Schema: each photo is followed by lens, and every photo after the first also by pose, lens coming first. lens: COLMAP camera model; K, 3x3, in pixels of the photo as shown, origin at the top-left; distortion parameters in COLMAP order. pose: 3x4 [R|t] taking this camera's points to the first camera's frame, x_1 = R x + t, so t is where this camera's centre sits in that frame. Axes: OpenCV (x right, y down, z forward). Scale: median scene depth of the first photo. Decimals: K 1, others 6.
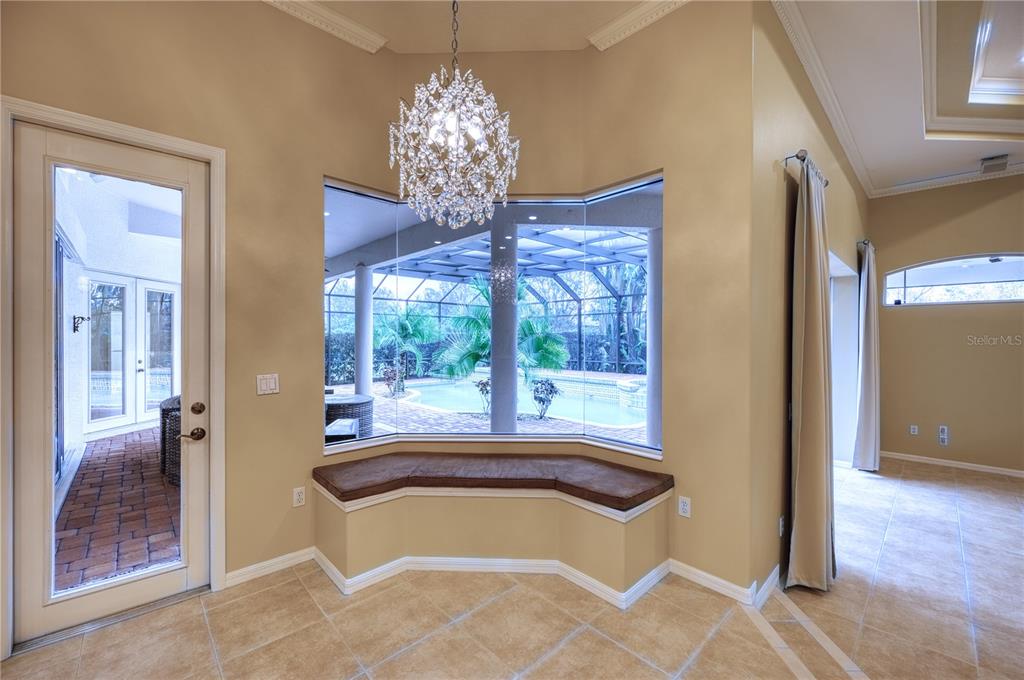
lens RADIAL K [[413.0, 0, 512.1], [0, 413.0, 338.2], [0, 0, 1]] dist [-0.012779, -0.000159]
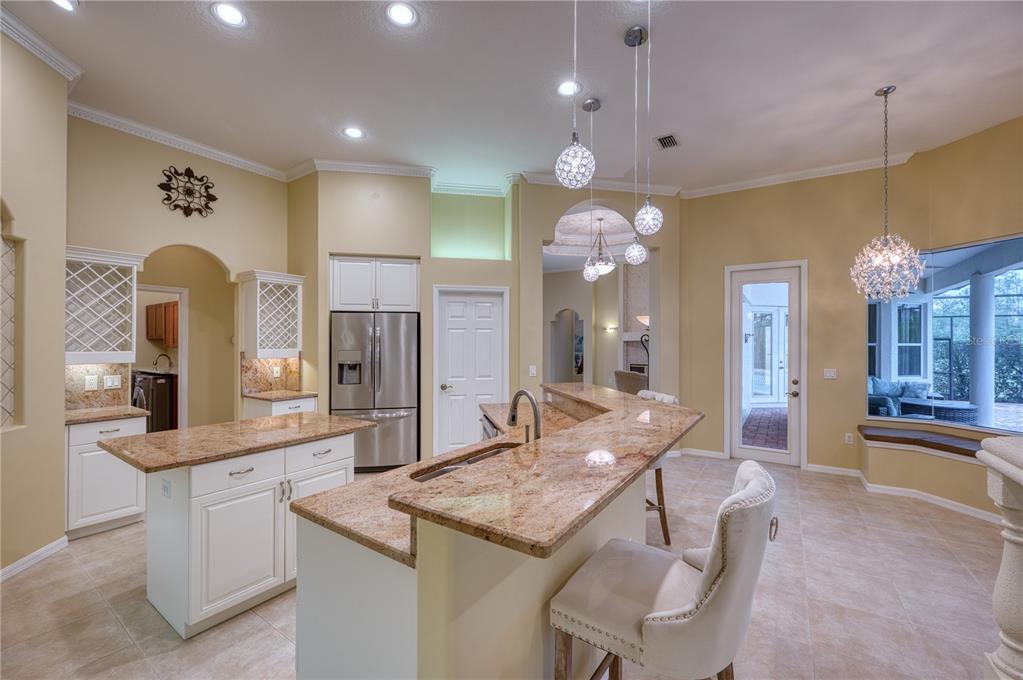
lens RADIAL K [[412.6, 0, 516.8], [0, 412.6, 341.3], [0, 0, 1]] dist [-0.012779, -0.000159]
pose [[0.244000, -0.005938, -0.969757, 0.845395], [-0.001646, 0.999977, -0.006537, -0.023196], [0.969774, 0.003191, 0.243985, -0.826506]]
